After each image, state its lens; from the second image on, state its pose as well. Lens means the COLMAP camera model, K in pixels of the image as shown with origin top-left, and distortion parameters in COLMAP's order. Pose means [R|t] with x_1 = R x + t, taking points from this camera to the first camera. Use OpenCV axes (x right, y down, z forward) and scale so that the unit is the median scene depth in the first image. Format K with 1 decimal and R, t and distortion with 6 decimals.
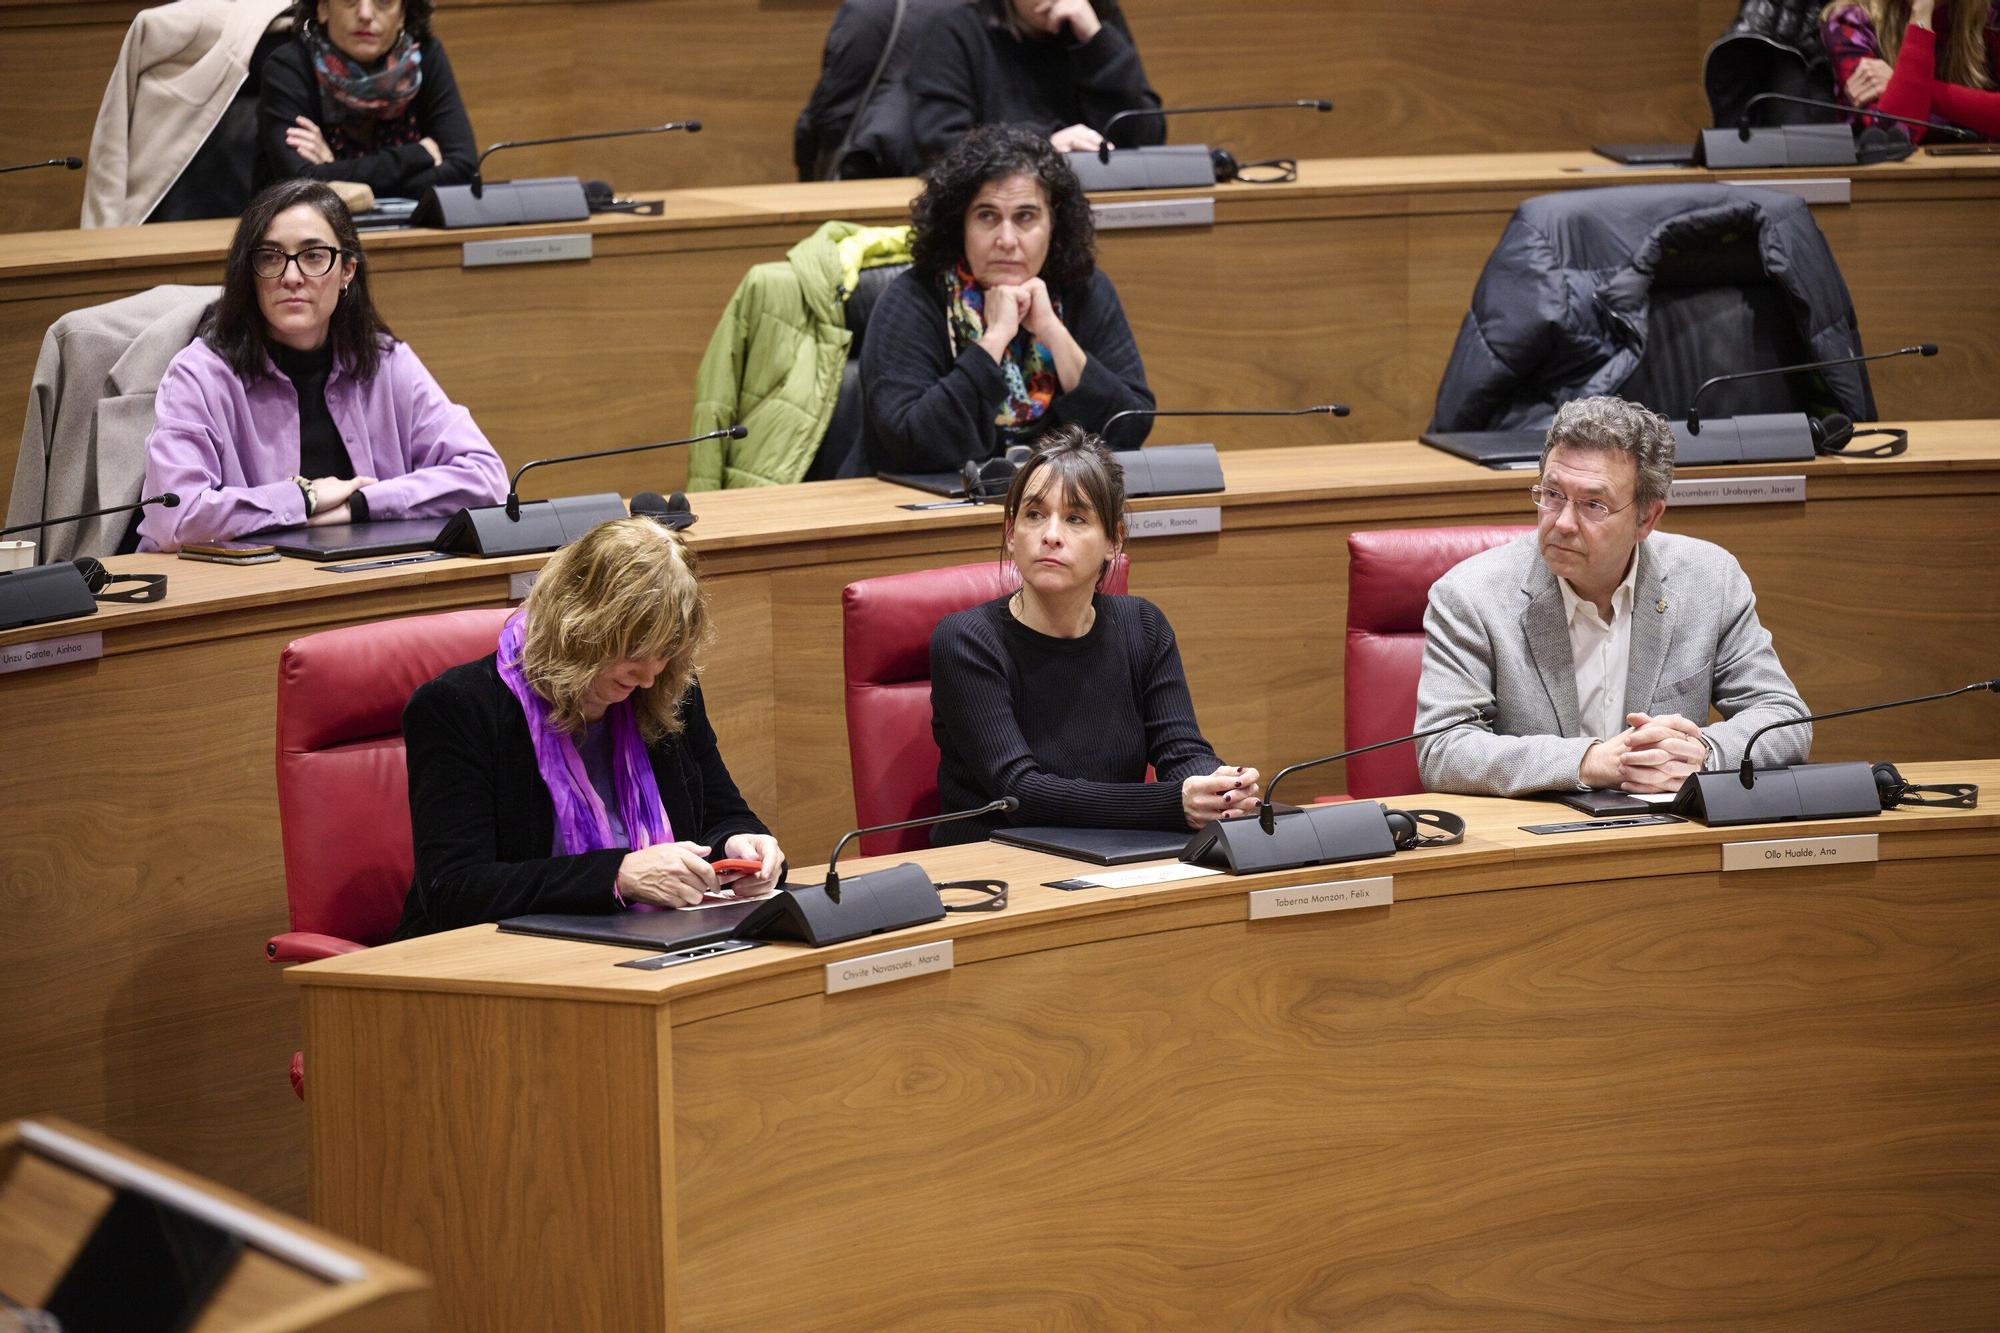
lens RADIAL K [[5641.7, 0, 1000.0], [0, 5641.7, 666.5], [0, 0, 1]] dist [0.007029, -0.326859]
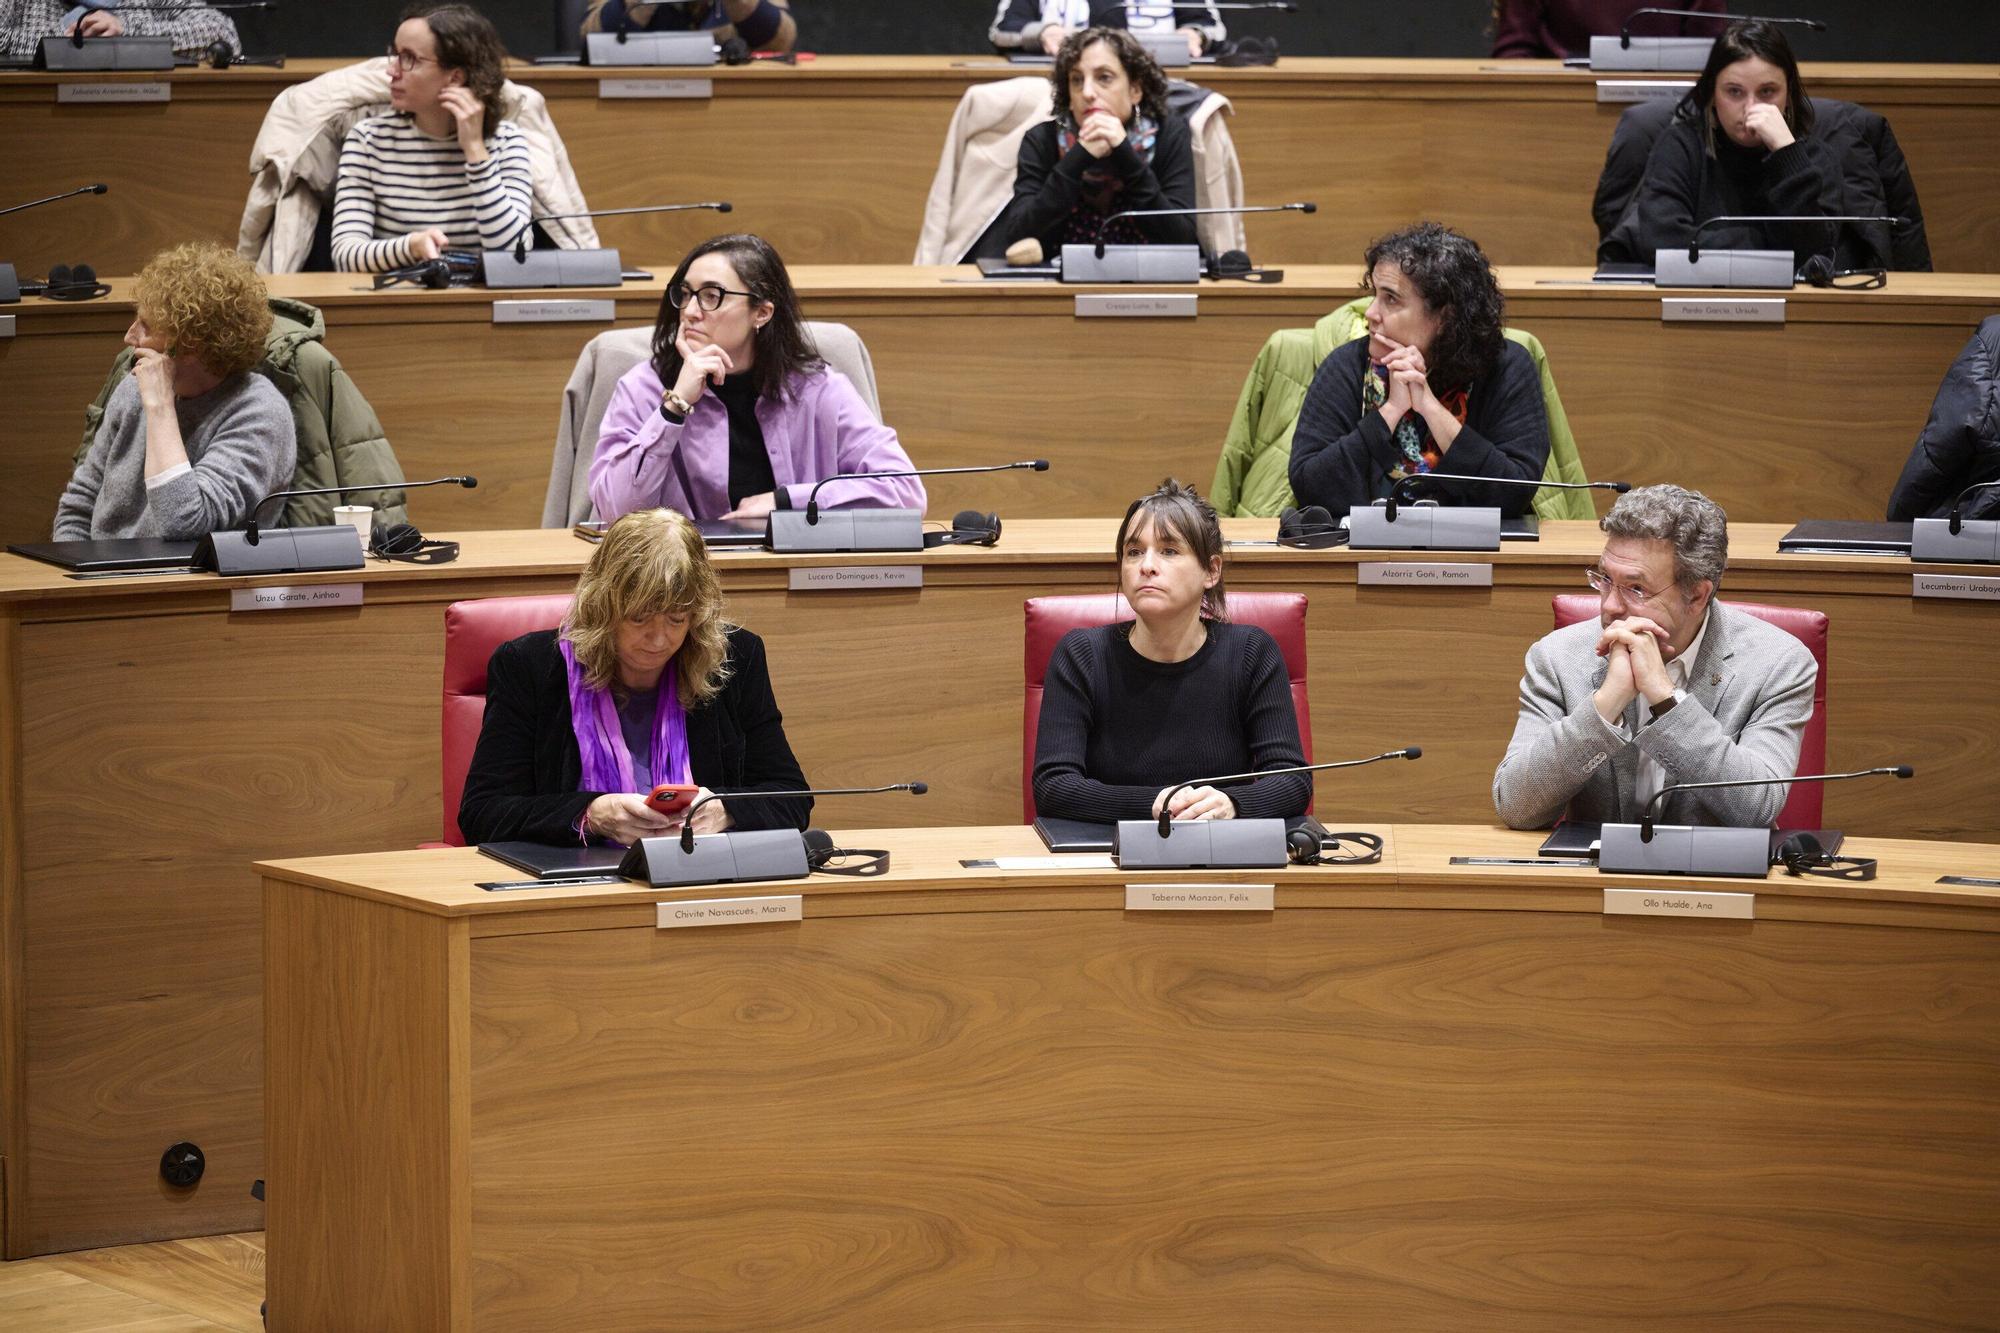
lens RADIAL K [[4976.6, 0, 1000.0], [0, 4976.6, 666.5], [0, 0, 1]] dist [0.005675, -0.041361]
pose [[0.941546, 0.086096, -0.325698, 0.324570], [-0.086985, 0.996139, 0.011863, -0.013236], [0.325462, 0.017161, 0.945399, 0.031541]]
